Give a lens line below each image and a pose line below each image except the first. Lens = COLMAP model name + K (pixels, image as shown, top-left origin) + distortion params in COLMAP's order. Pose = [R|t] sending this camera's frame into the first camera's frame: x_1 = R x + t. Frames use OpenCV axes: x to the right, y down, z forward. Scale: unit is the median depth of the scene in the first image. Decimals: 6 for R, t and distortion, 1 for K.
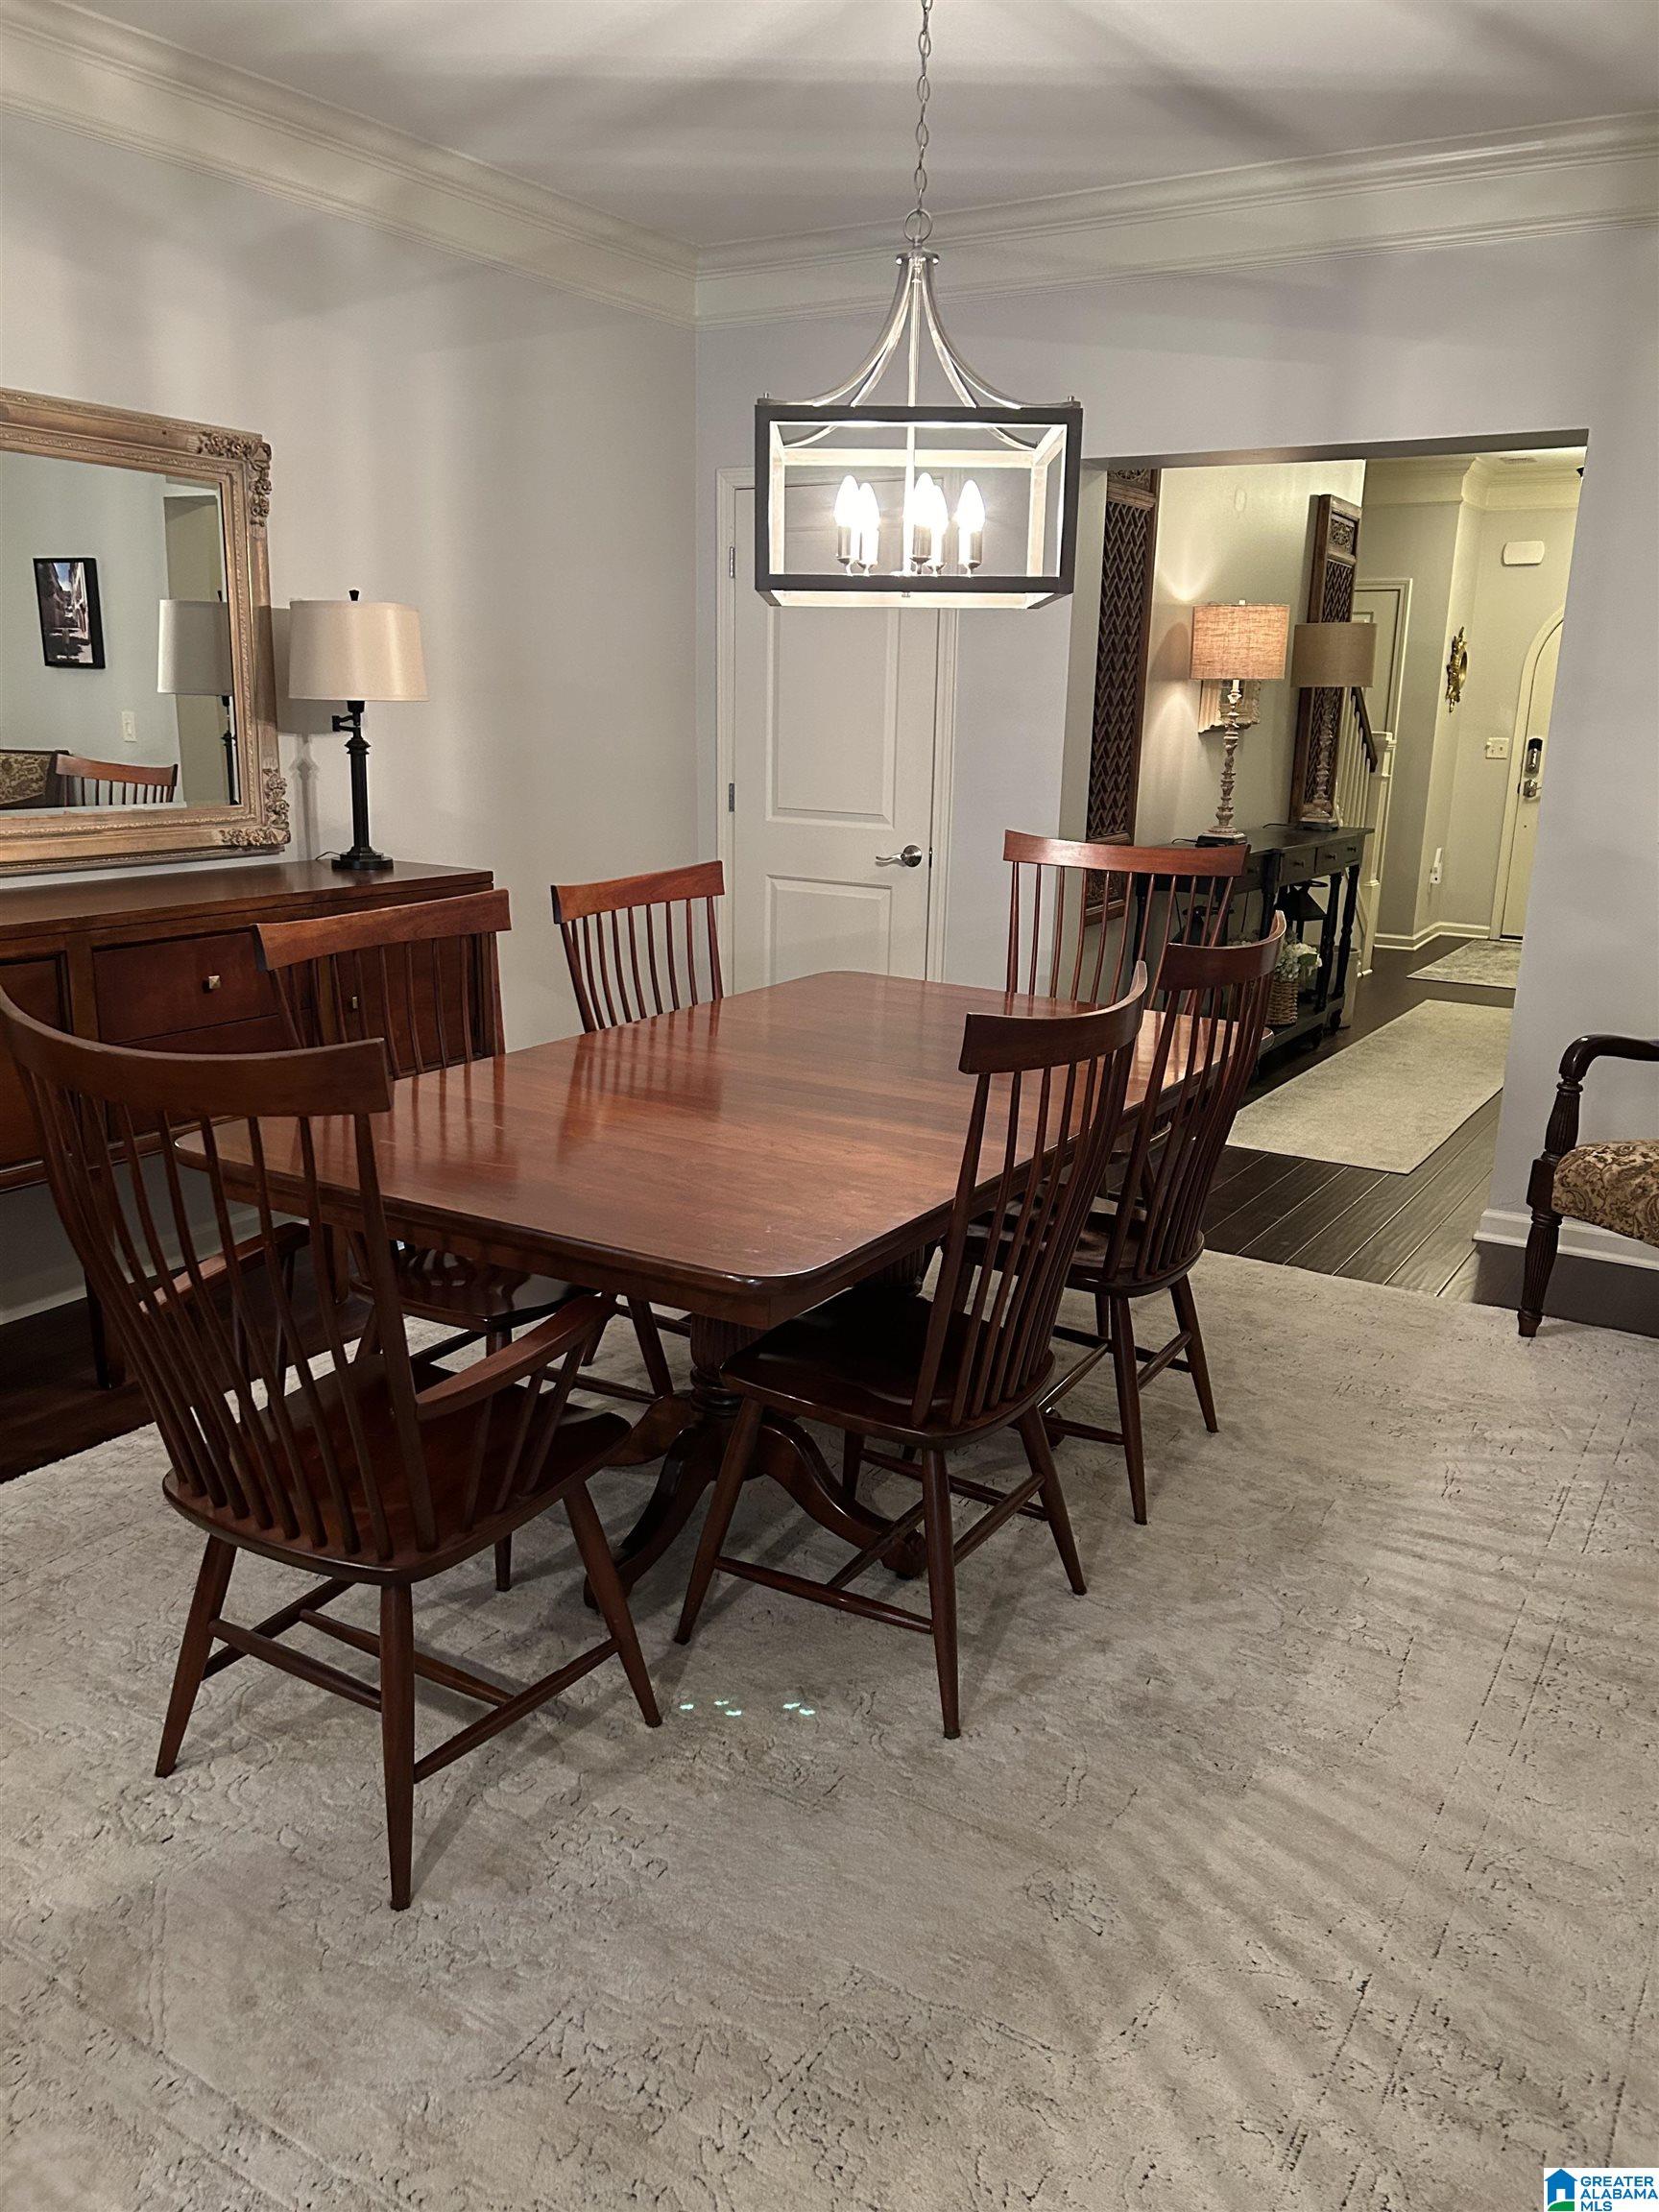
lens RADIAL K [[1664.7, 0, 826.1], [0, 1664.7, 1116.4], [0, 0, 1]] dist [0.045479, -0.044412]
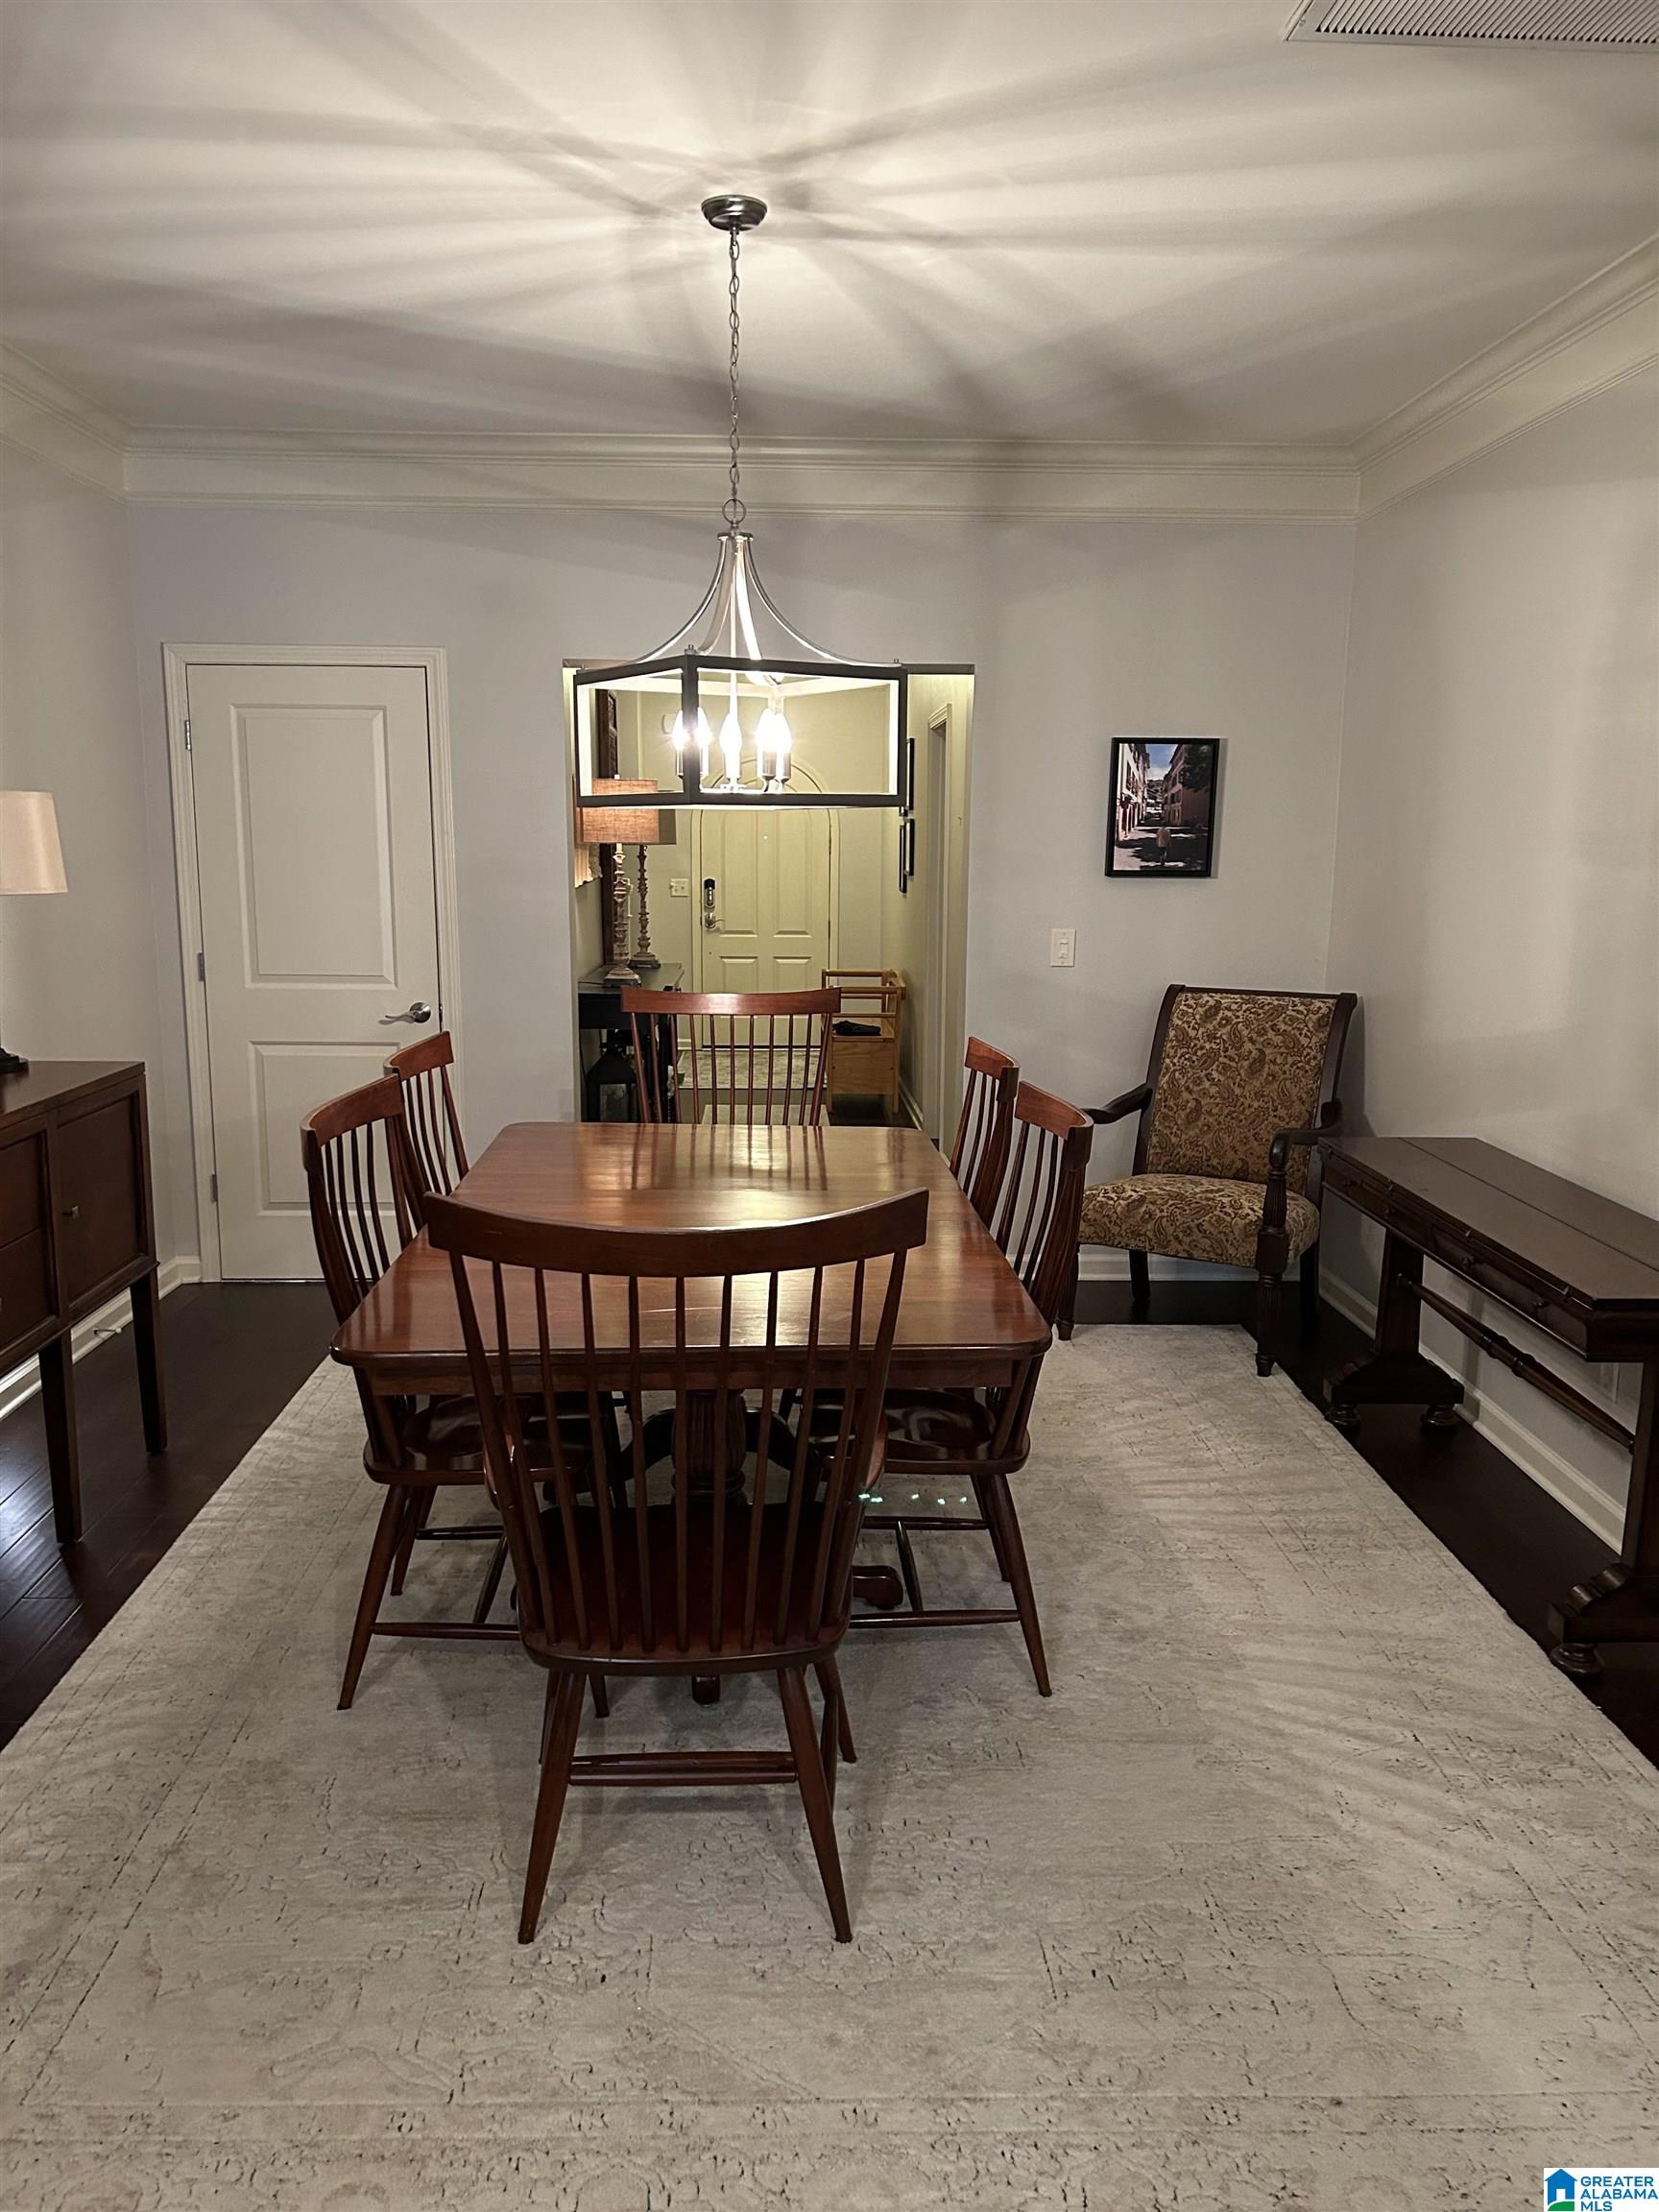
lens RADIAL K [[1664.7, 0, 827.1], [0, 1664.7, 1112.0], [0, 0, 1]] dist [0.045479, -0.044412]
pose [[0.829781, -0.104355, 0.548245, -0.336119], [0.146625, 0.988616, -0.033743, -0.022813], [-0.538483, 0.108386, 0.835636, -0.009428]]
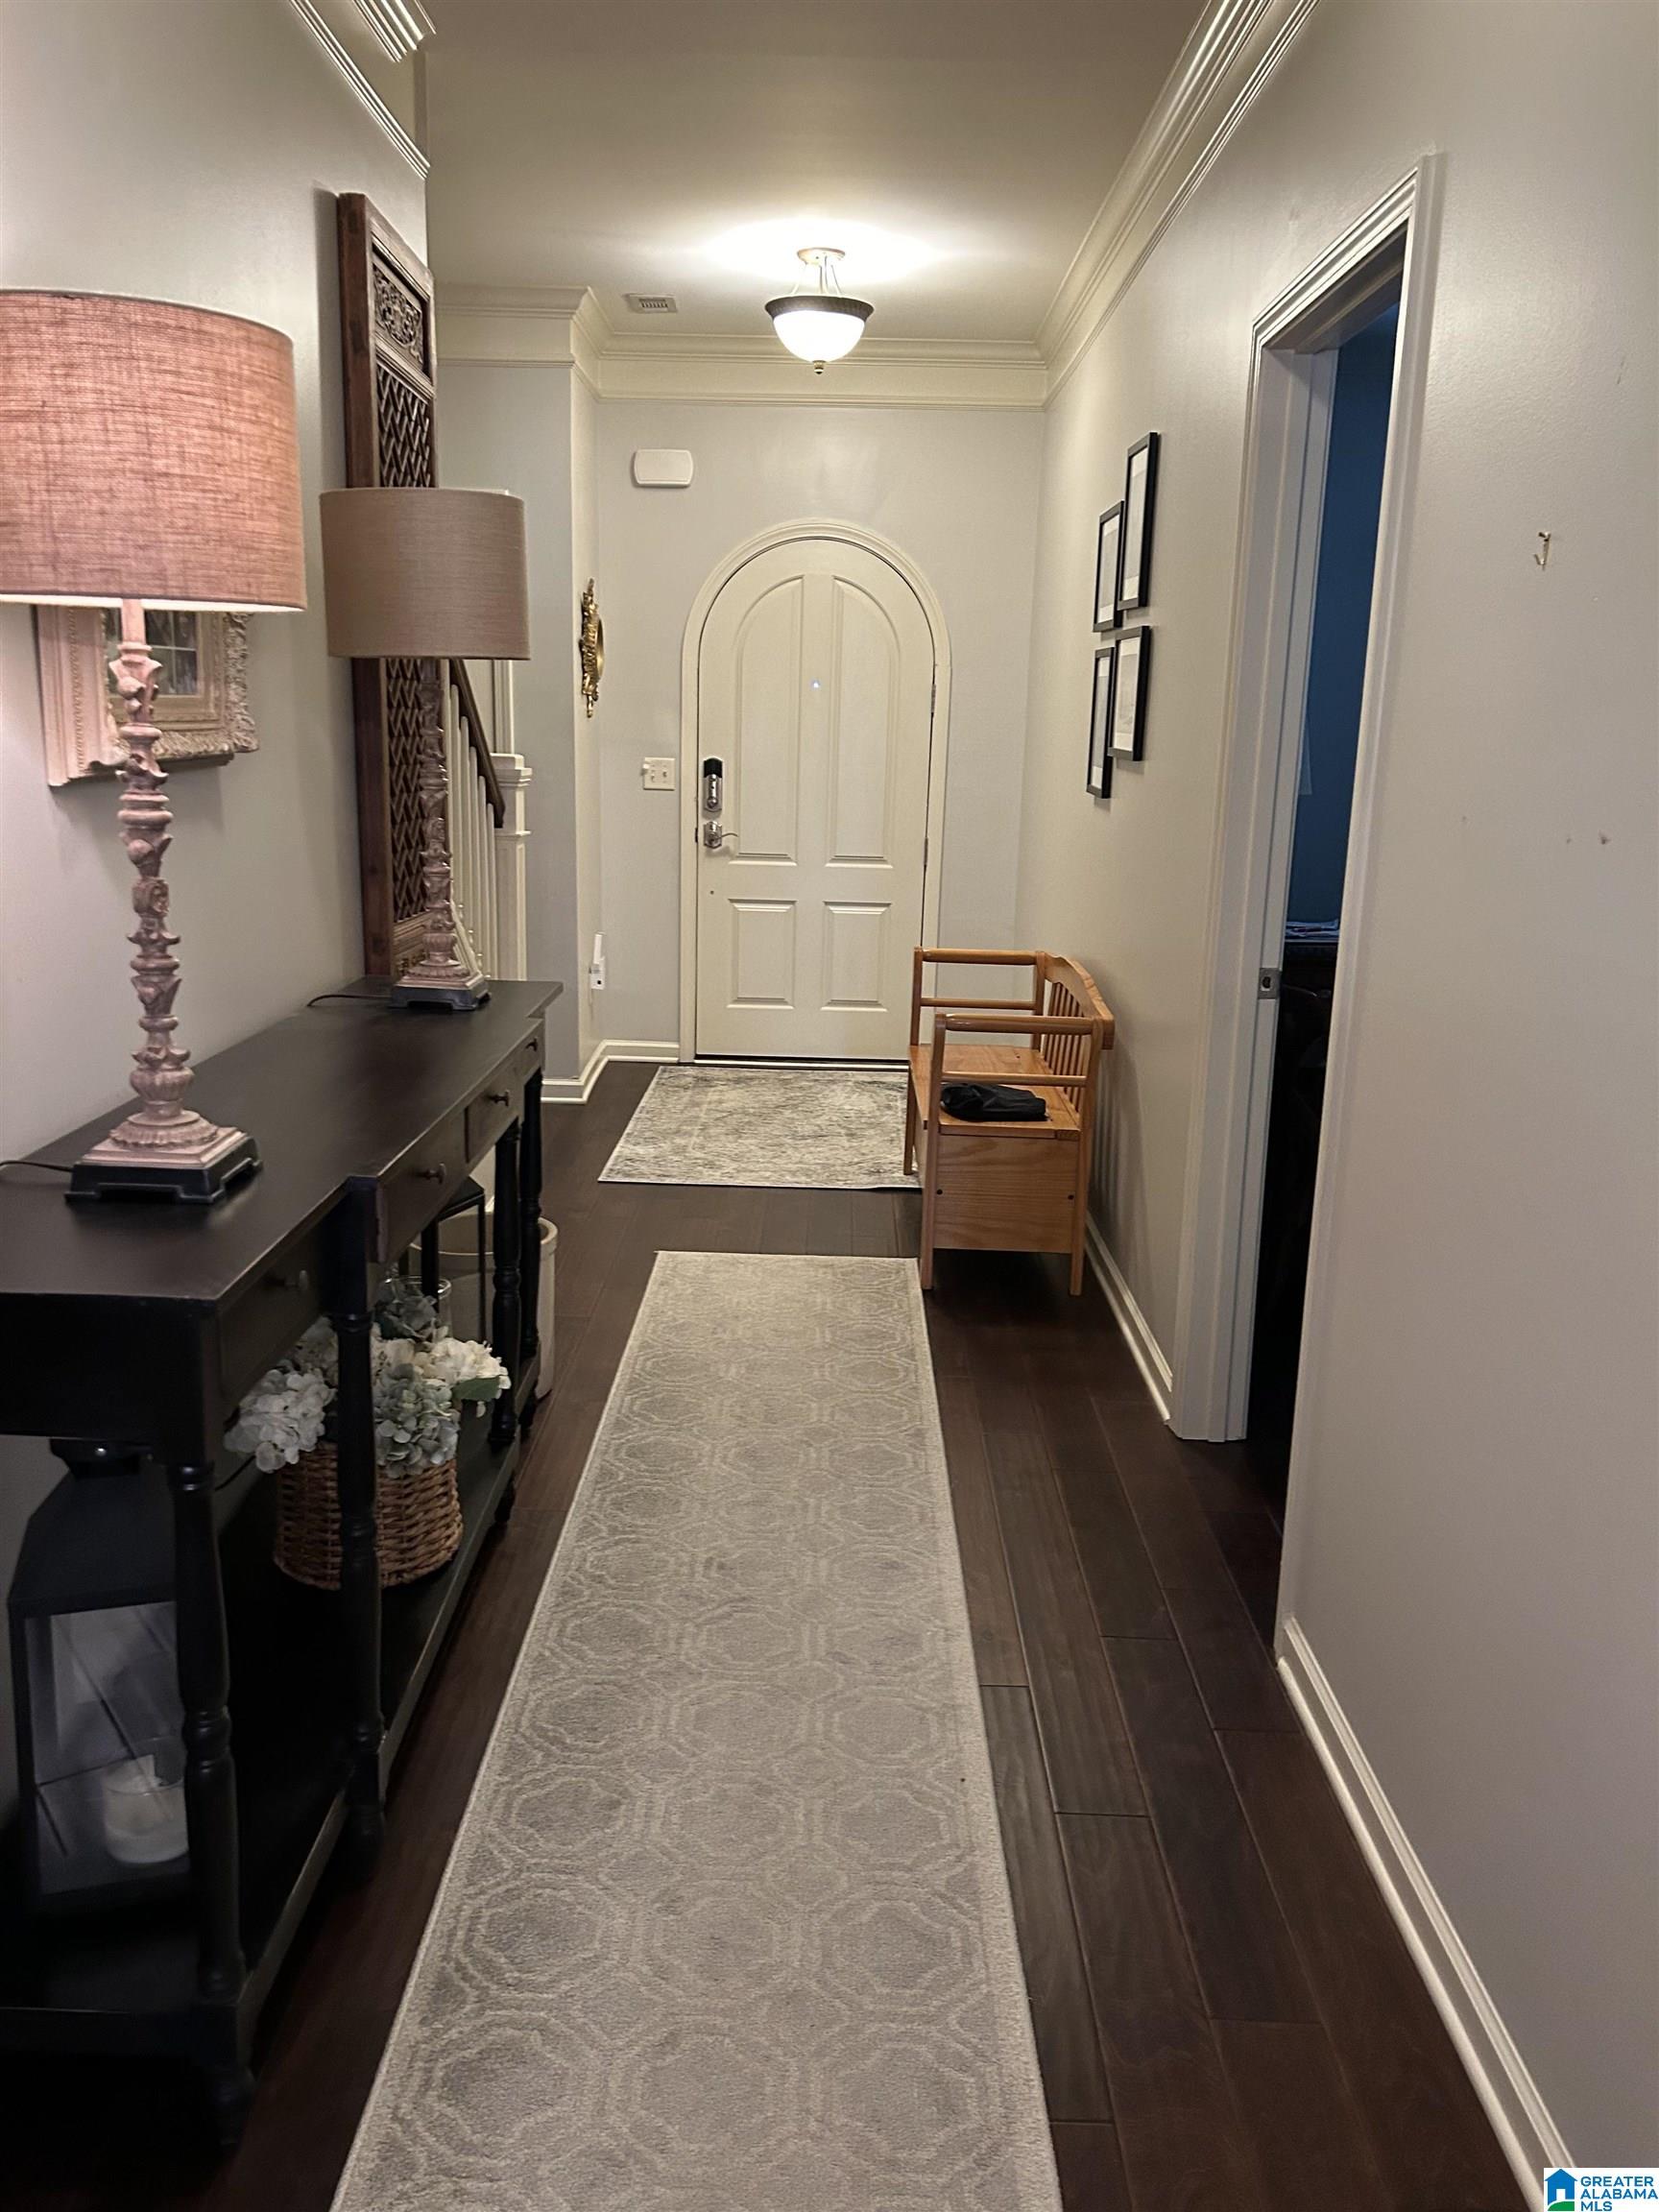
lens RADIAL K [[1664.7, 0, 829.5], [0, 1664.7, 1108.2], [0, 0, 1]] dist [0.045479, -0.044412]
pose [[0.853123, -0.118153, 0.508155, 0.231028], [0.120206, 0.992328, 0.028919, -0.207309], [-0.507673, 0.036412, 0.860780, 0.847144]]
